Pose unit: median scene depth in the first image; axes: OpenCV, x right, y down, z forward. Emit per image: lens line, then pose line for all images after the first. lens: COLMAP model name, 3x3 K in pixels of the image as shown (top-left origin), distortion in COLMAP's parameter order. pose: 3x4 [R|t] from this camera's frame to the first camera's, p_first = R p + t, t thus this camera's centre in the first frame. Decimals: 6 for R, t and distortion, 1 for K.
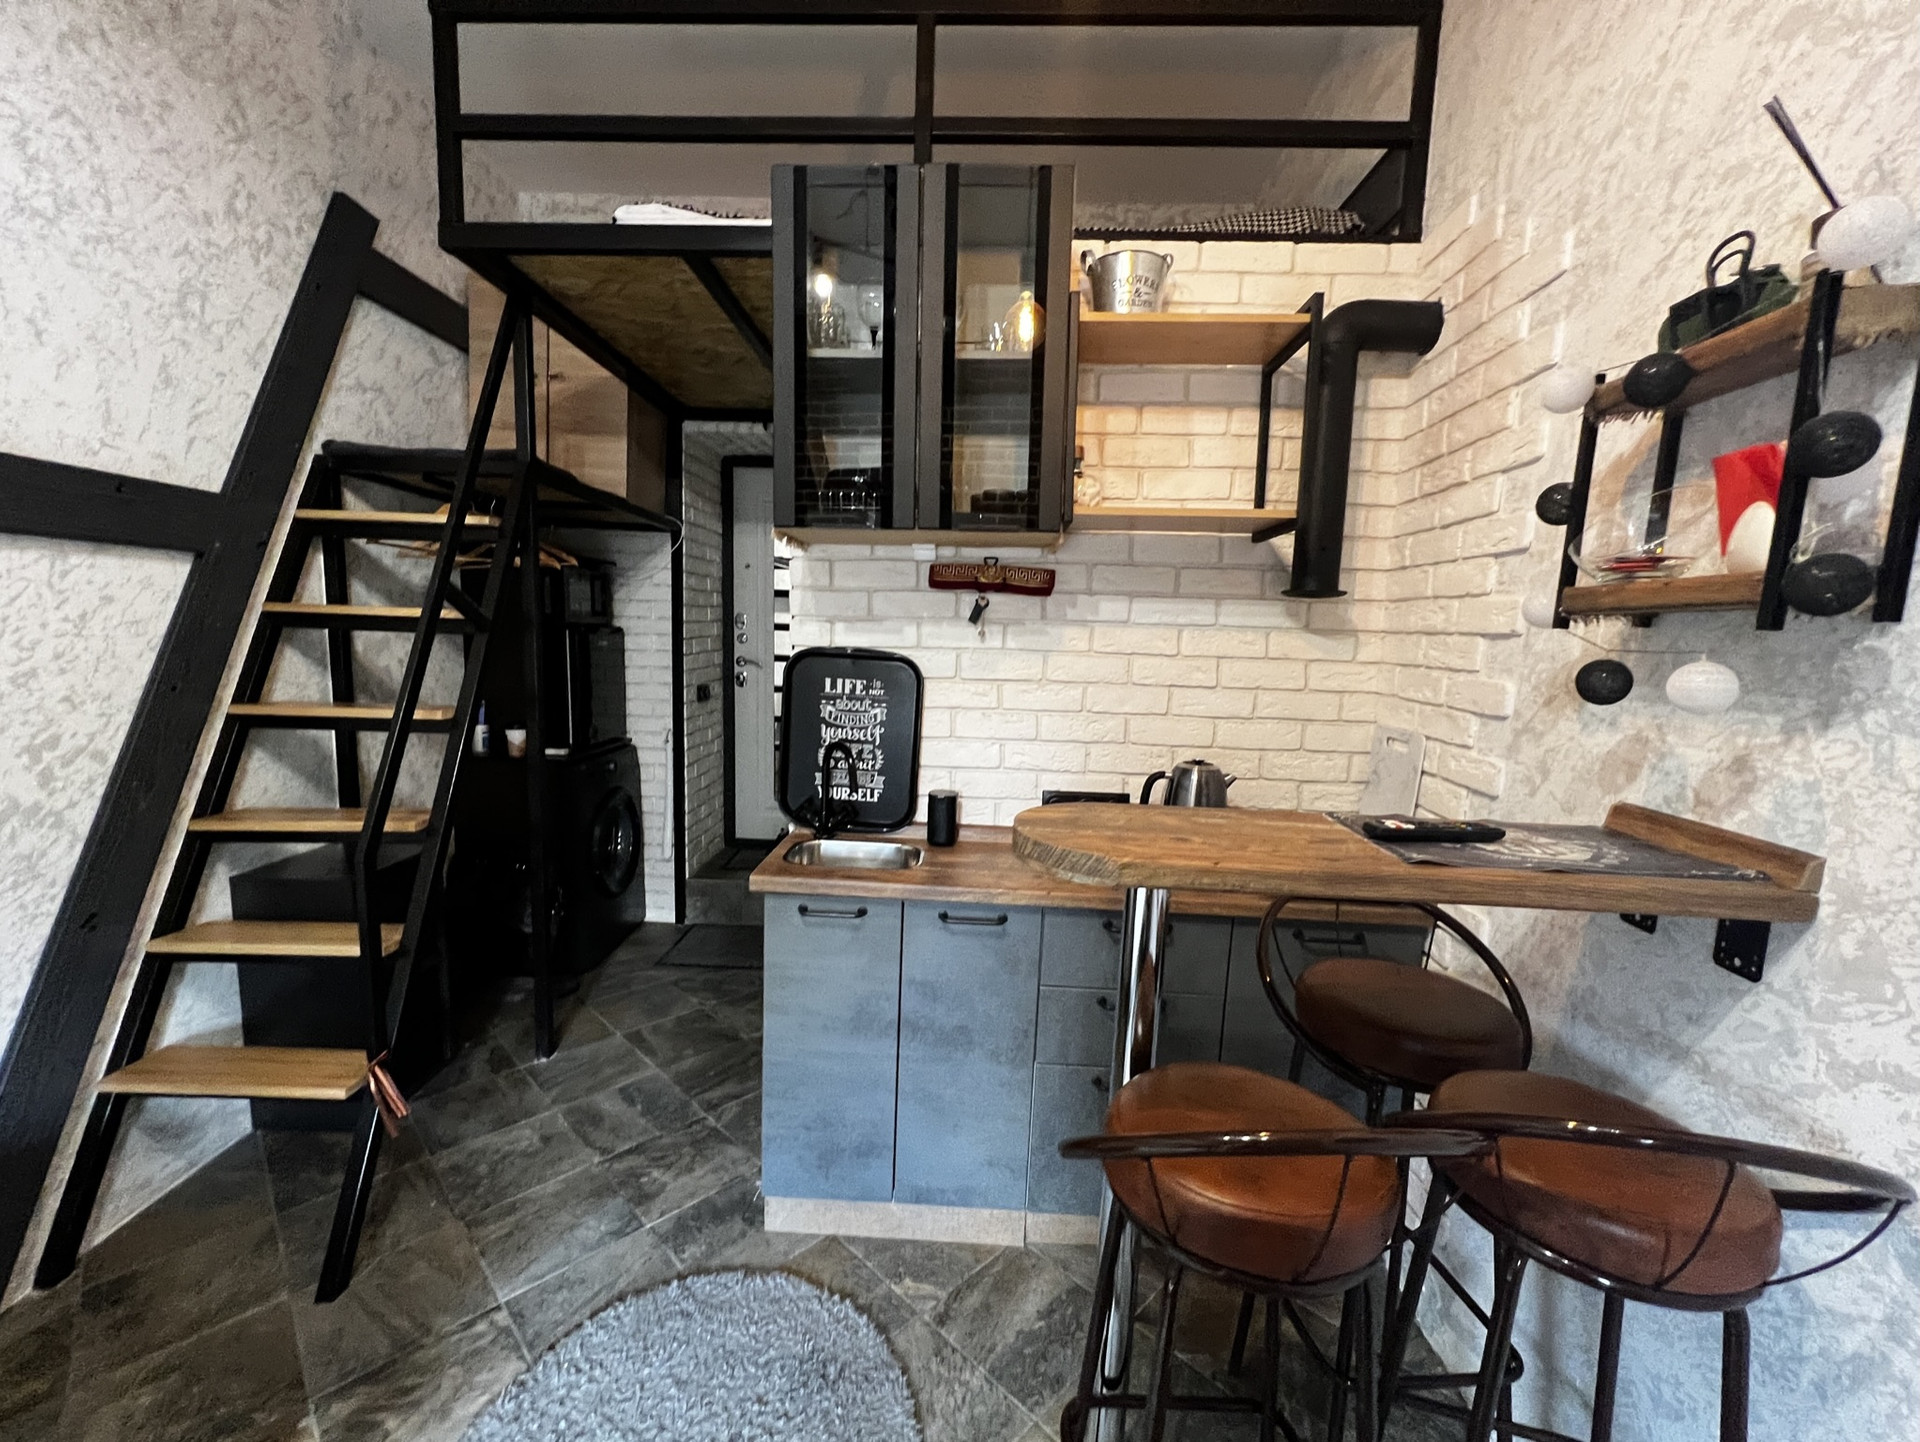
lens RADIAL K [[786.2, 0, 955.3], [0, 786.2, 736.1], [0, 0, 1]] dist [-0.000282, -0.000507]
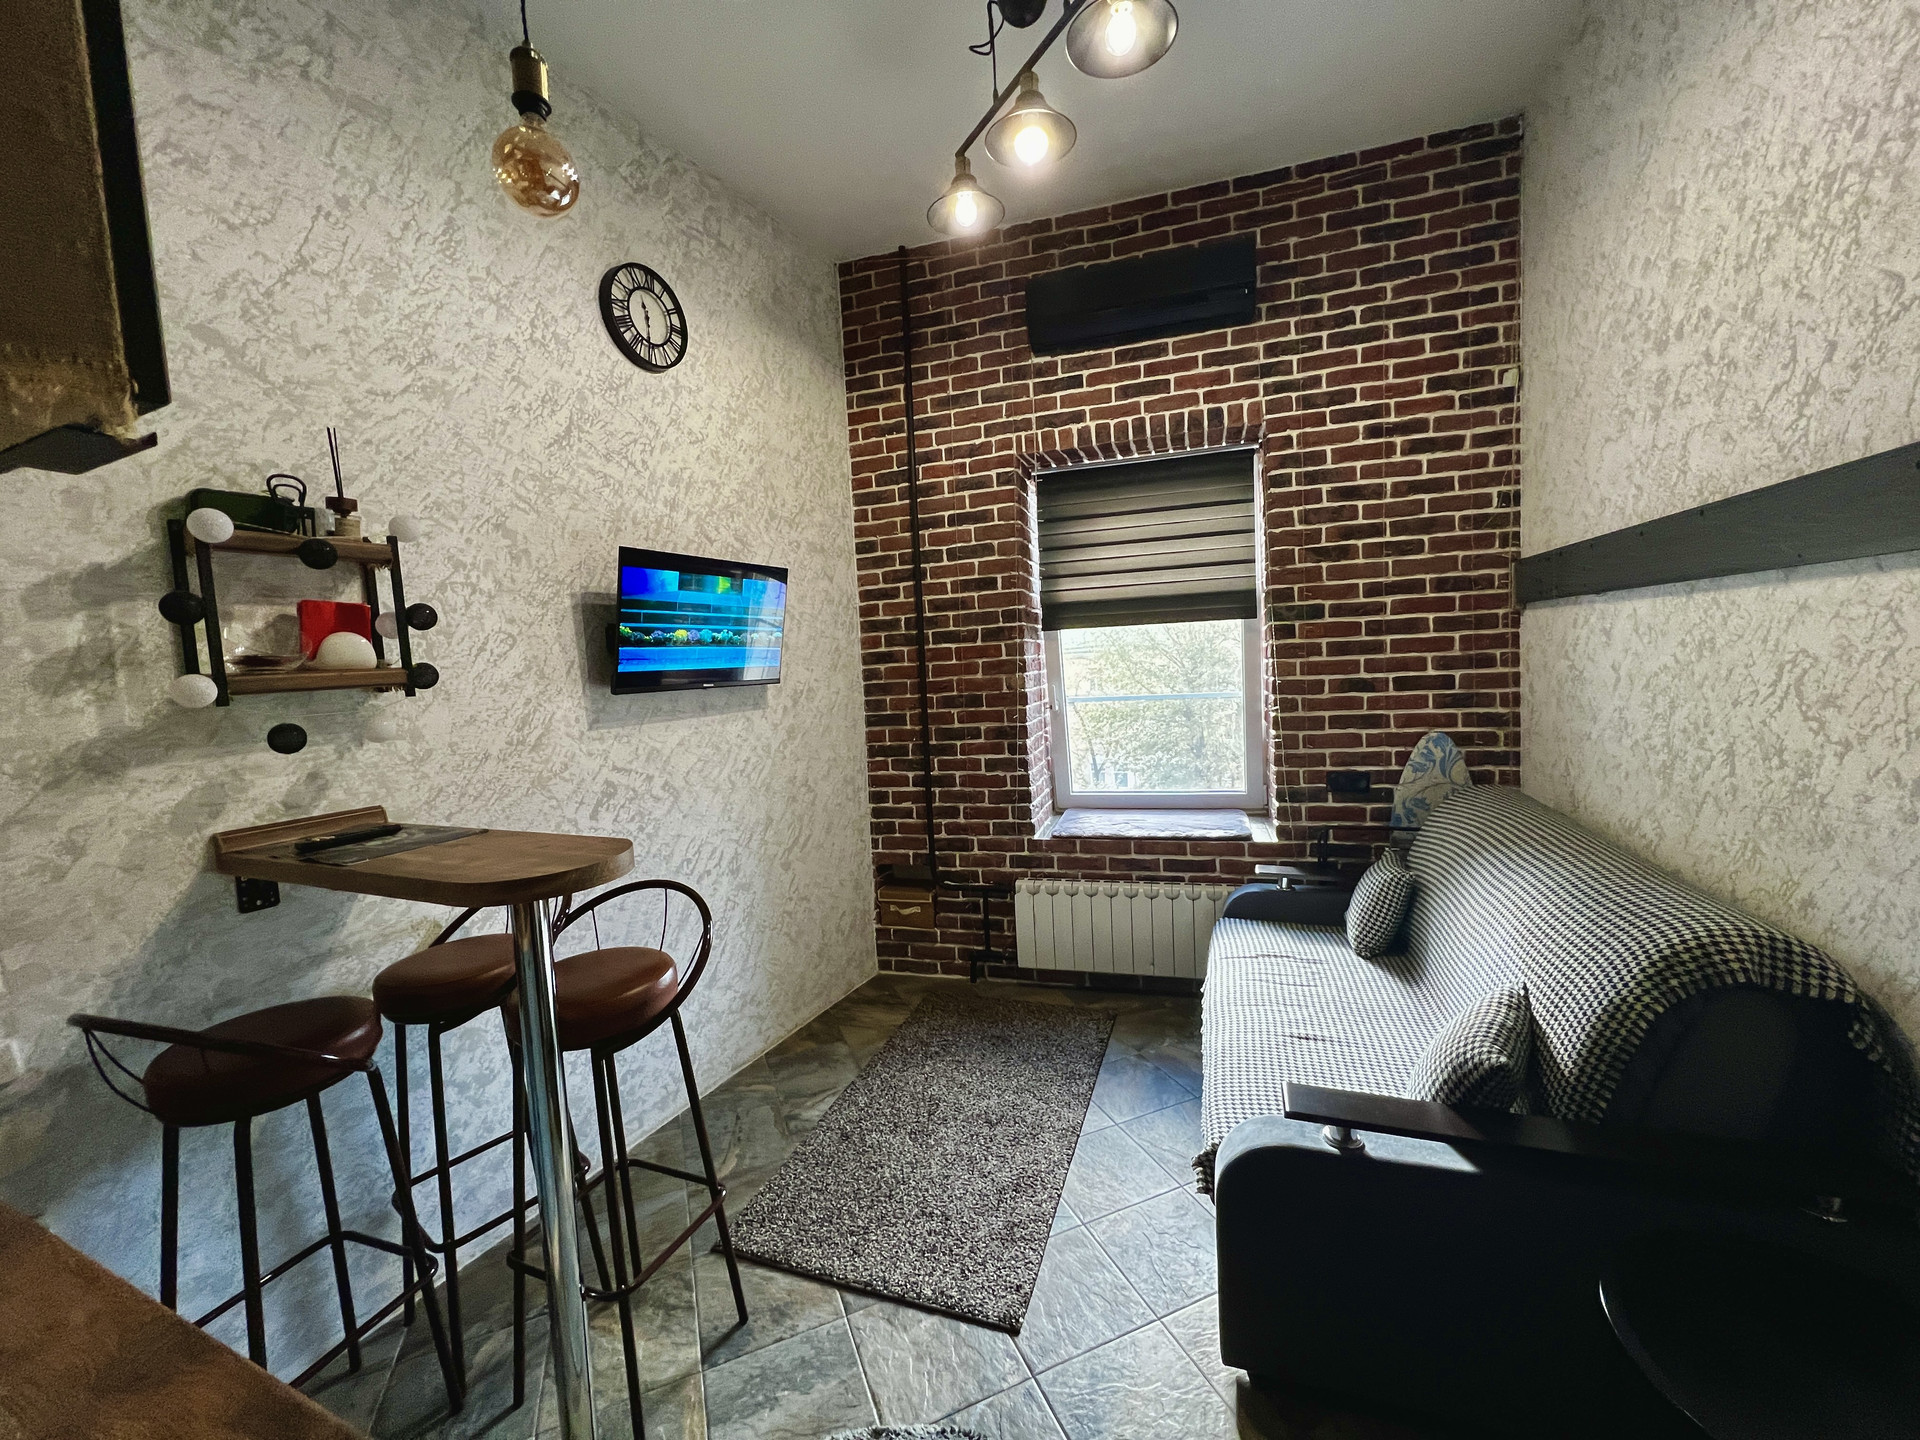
lens RADIAL K [[767.5, 0, 956.6], [0, 767.5, 721.0], [0, 0, 1]] dist [-0.000212, -0.000125]
pose [[-0.922800, -0.014034, 0.385023, -0.492341], [0.074266, 0.974115, 0.213503, -0.174245], [-0.378053, 0.225615, -0.897872, 1.000707]]
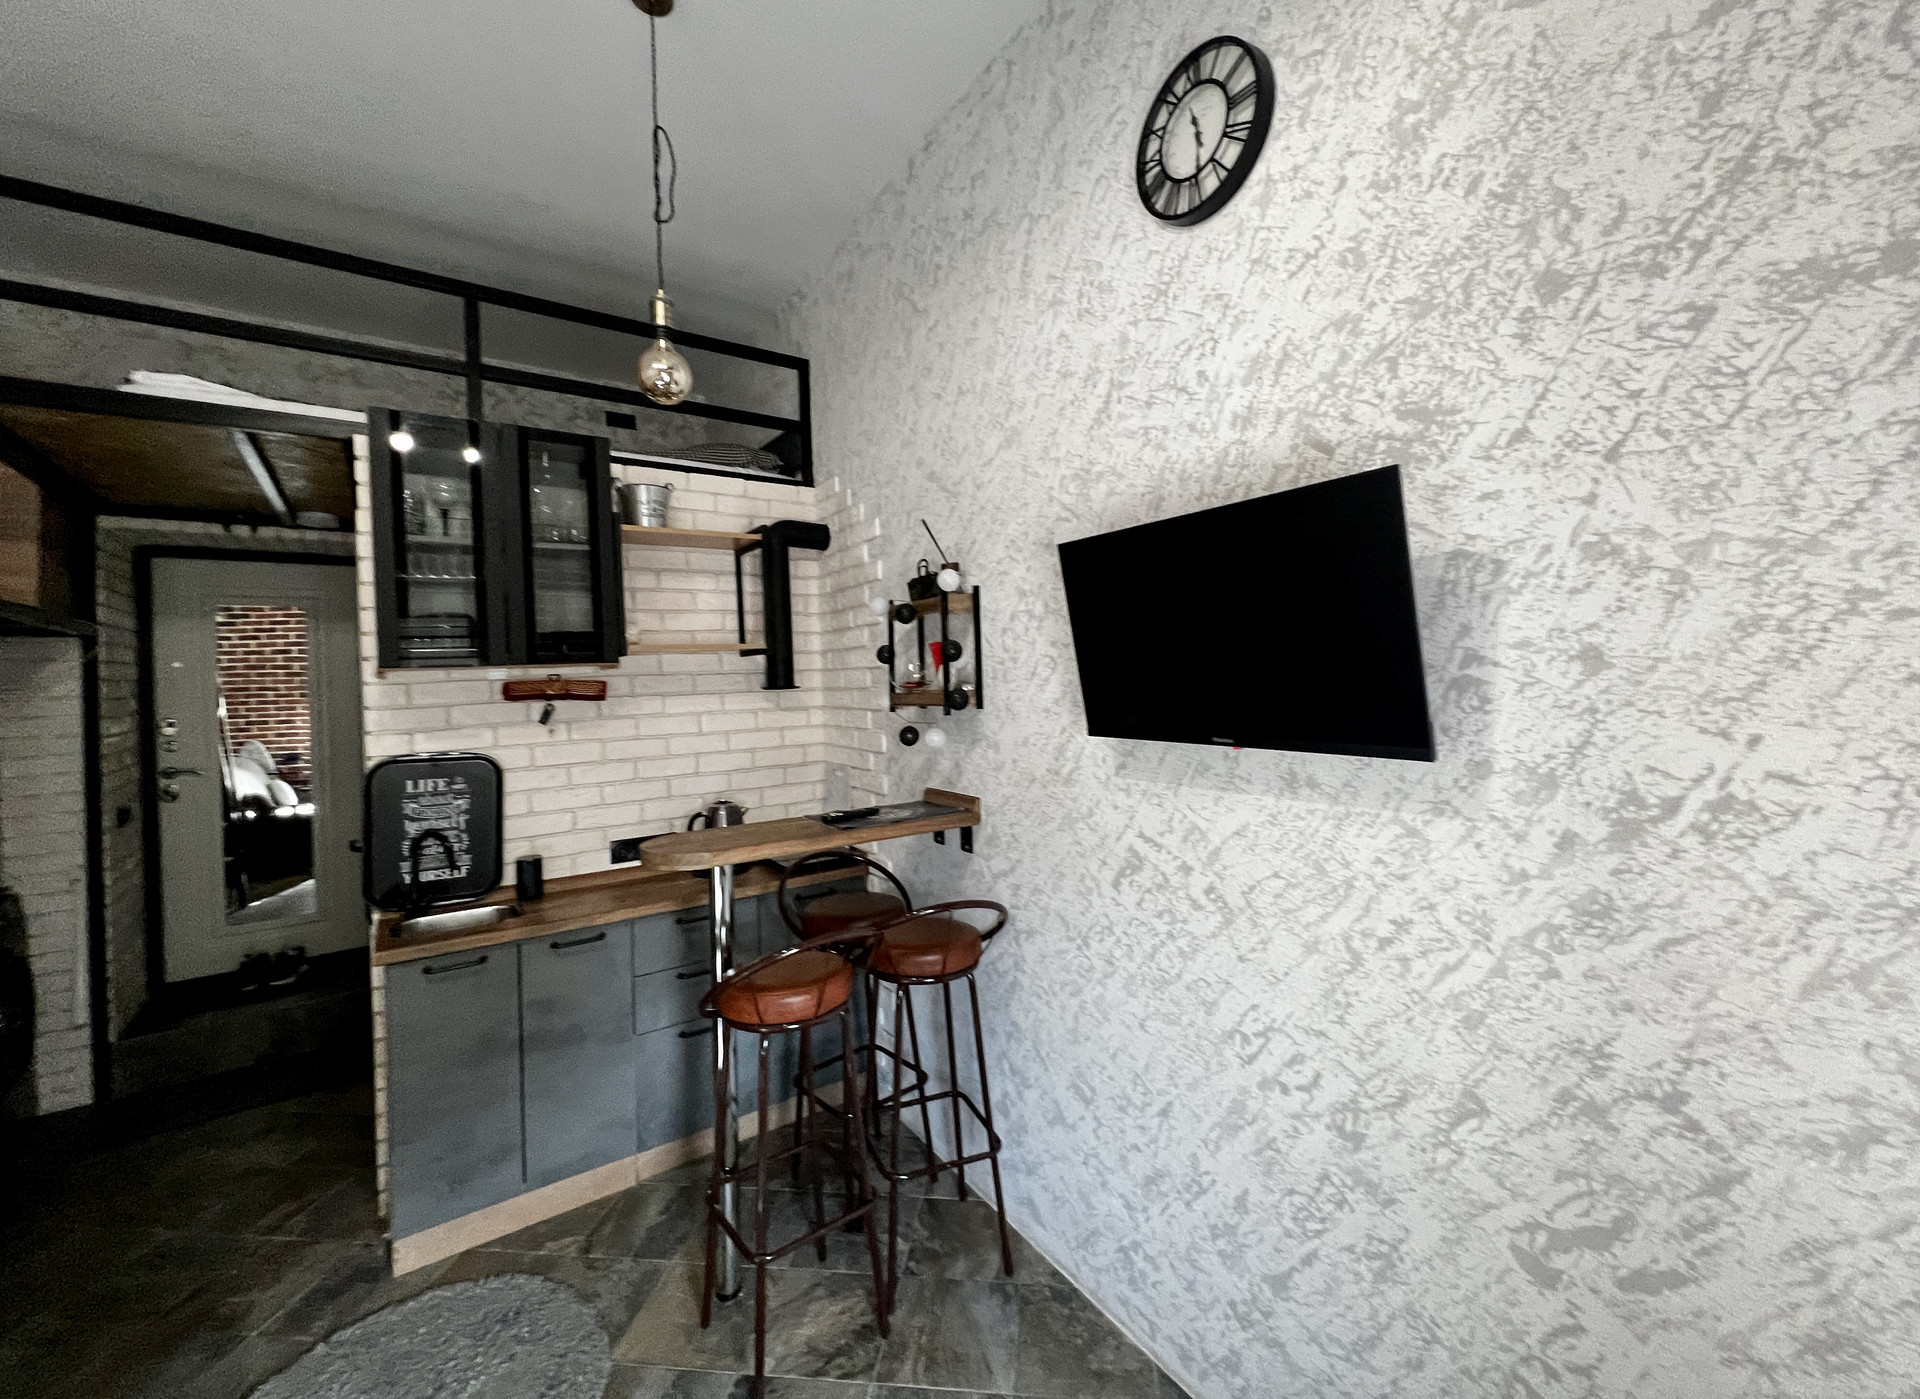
lens RADIAL K [[771.4, 0, 964.6], [0, 771.4, 680.2], [0, 0, 1]] dist [-0.000722, -0.000434]
pose [[0.783955, -0.058771, 0.618030, -0.225800], [0.137569, 0.987205, -0.080625, -0.014715], [-0.605384, 0.148228, 0.782010, -0.470174]]
